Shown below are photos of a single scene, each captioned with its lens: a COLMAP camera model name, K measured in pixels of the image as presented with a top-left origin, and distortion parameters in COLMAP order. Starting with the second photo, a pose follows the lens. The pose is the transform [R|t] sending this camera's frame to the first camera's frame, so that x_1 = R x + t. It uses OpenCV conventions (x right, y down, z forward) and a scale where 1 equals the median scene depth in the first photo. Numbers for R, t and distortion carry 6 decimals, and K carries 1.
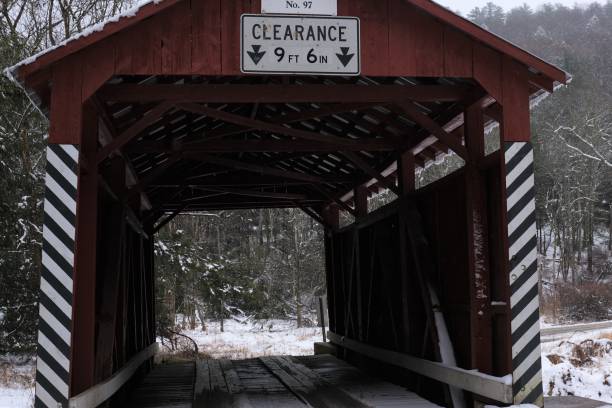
lens RADIAL K [[842.3, 0, 308.2], [0, 842.3, 200.4], [0, 0, 1]] dist [-0.005852, 0.000000]
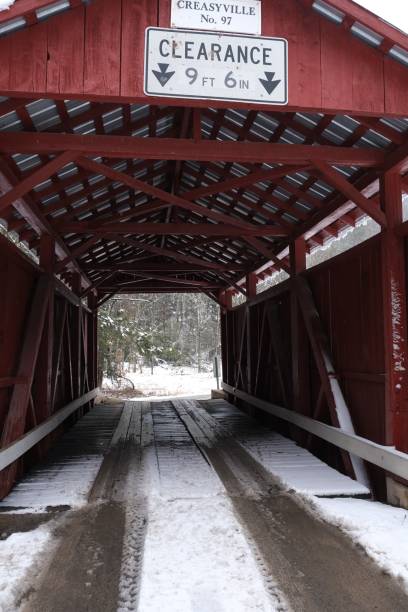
lens RADIAL K [[466.6, 0, 210.1], [0, 466.6, 292.6], [0, 0, 1]] dist [-0.008866, 0.012579]
pose [[0.999727, 0.020690, 0.010829, -0.014288], [-0.020537, 0.999690, -0.014068, 0.039846], [-0.011117, 0.013842, 0.999842, 0.475152]]
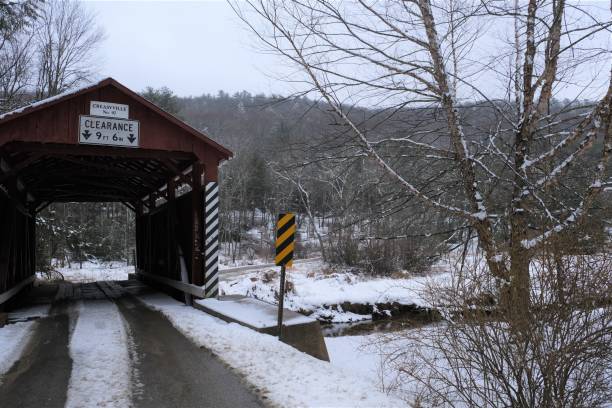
lens RADIAL K [[466.6, 0, 285.4], [0, 466.6, 205.9], [0, 0, 1]] dist [-0.008866, 0.012579]
pose [[0.954487, 0.028386, 0.296900, 0.061125], [-0.035309, 0.999215, 0.017980, -0.031105], [-0.296157, -0.027645, 0.954739, -0.218905]]
